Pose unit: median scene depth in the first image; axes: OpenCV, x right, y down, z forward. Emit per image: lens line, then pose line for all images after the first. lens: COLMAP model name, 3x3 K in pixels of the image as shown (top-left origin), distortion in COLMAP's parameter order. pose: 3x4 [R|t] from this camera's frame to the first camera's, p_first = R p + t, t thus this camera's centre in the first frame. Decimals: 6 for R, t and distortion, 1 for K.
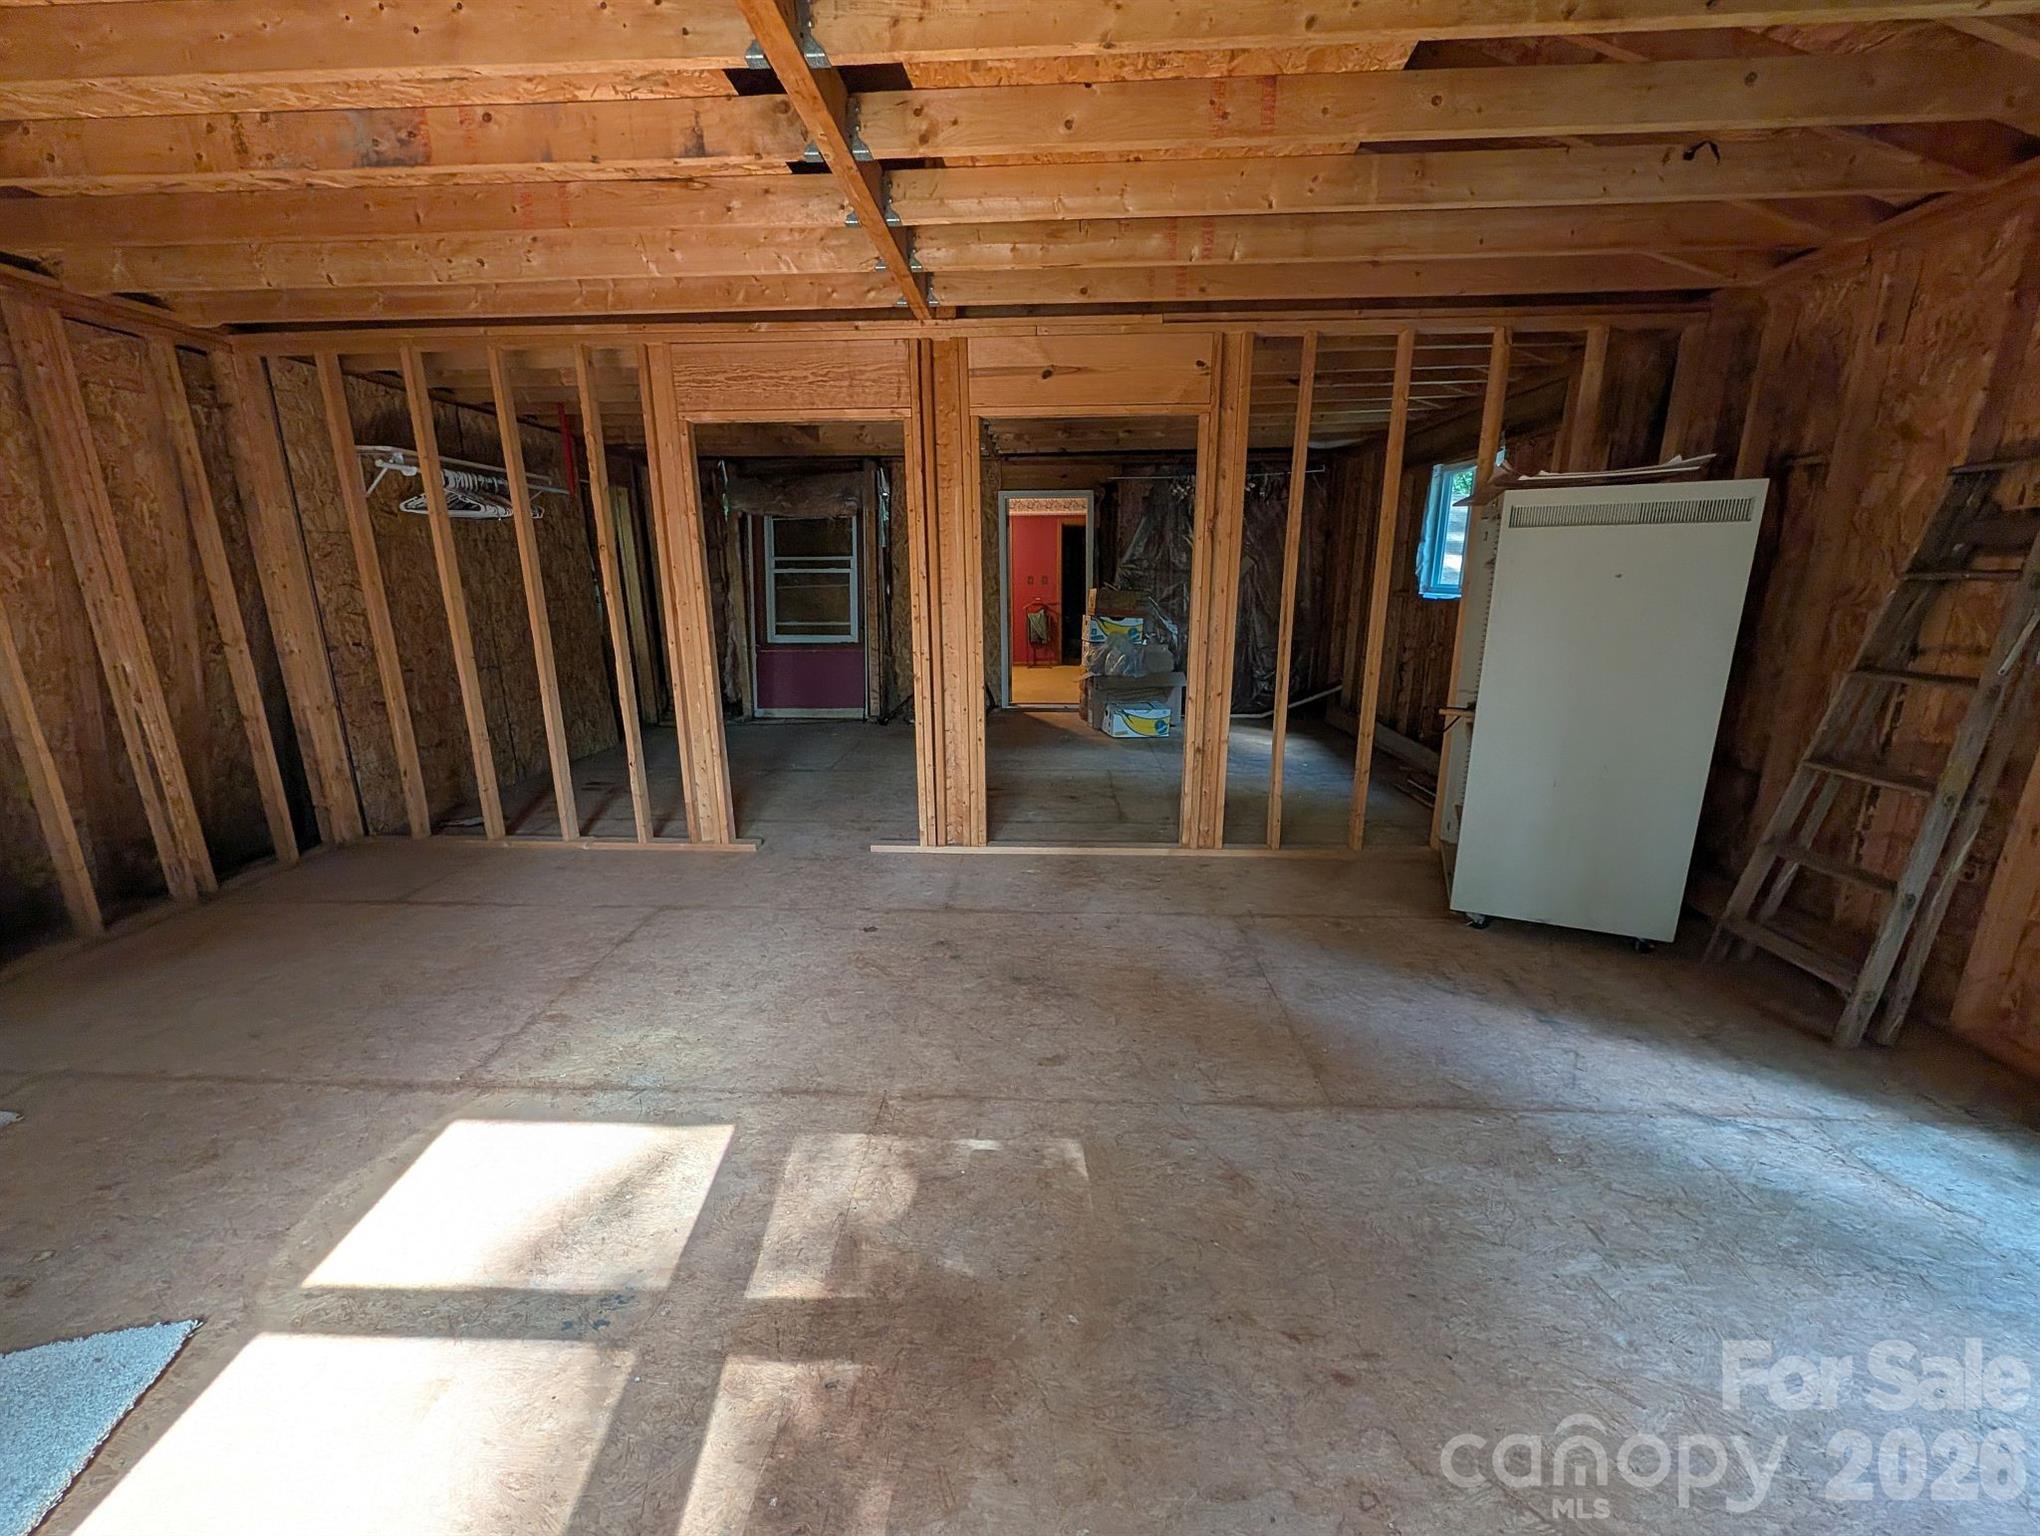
lens RADIAL K [[781.8, 0, 1019.4], [0, 781.8, 769.8], [0, 0, 1]] dist [0.000692, -0.000041]
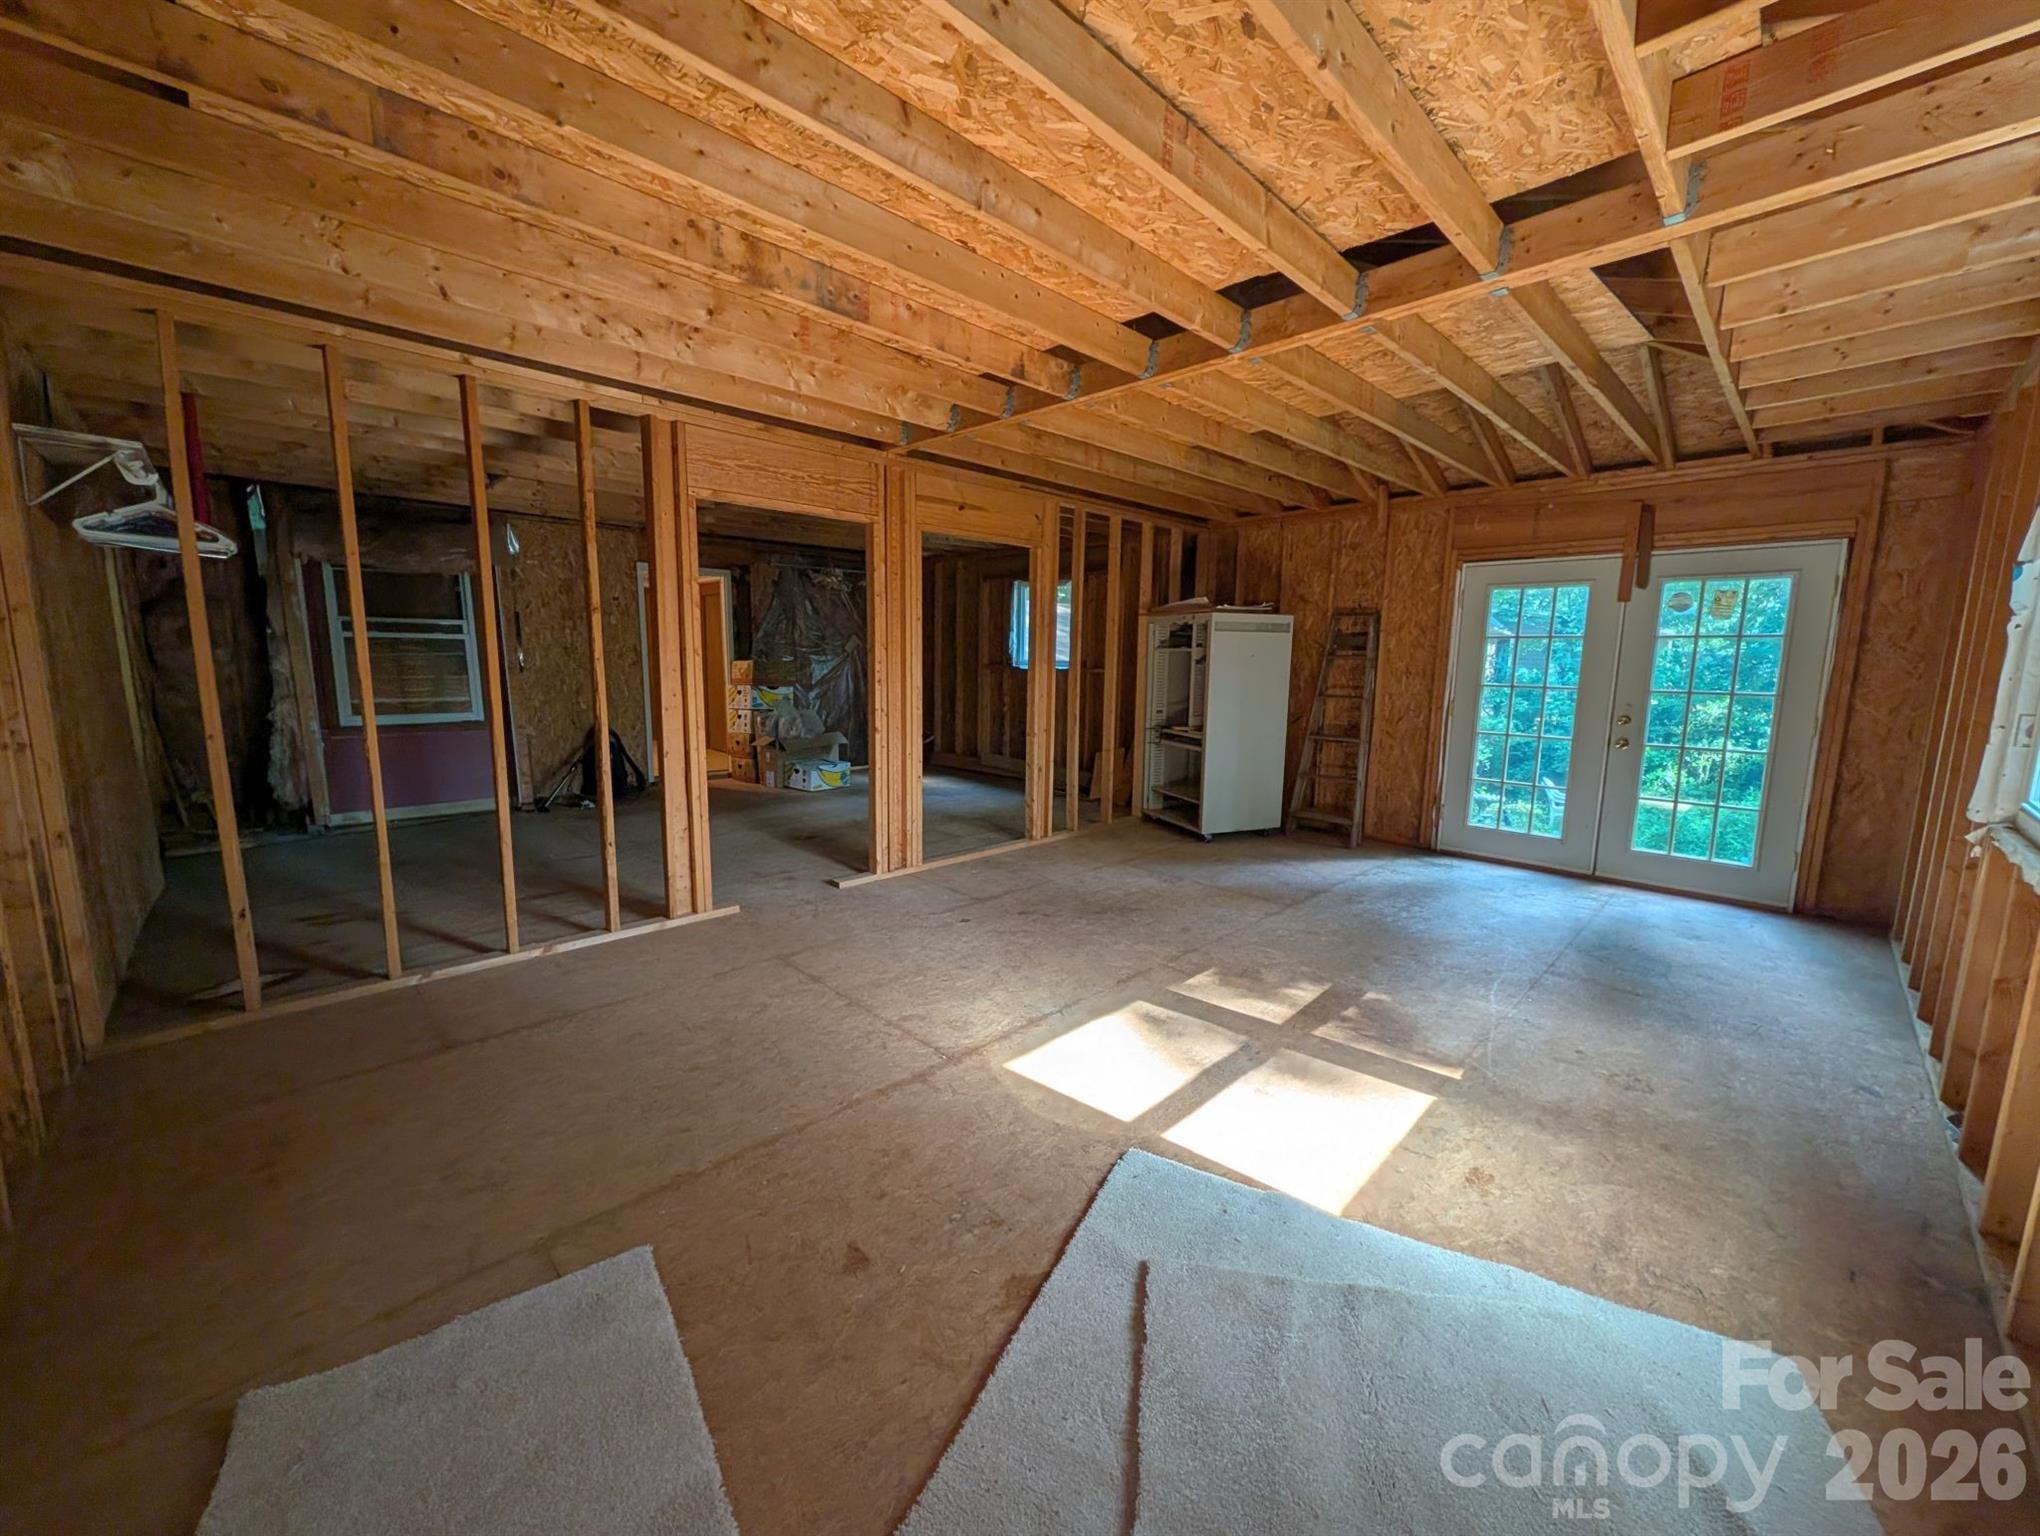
lens RADIAL K [[781.8, 0, 1022.9], [0, 781.8, 767.6], [0, 0, 1]] dist [0.000692, -0.000041]
pose [[0.679604, -0.090082, 0.728027, -1.045433], [0.160415, 0.986662, -0.027661, 0.009463], [-0.715825, 0.135585, 0.684990, 0.030245]]
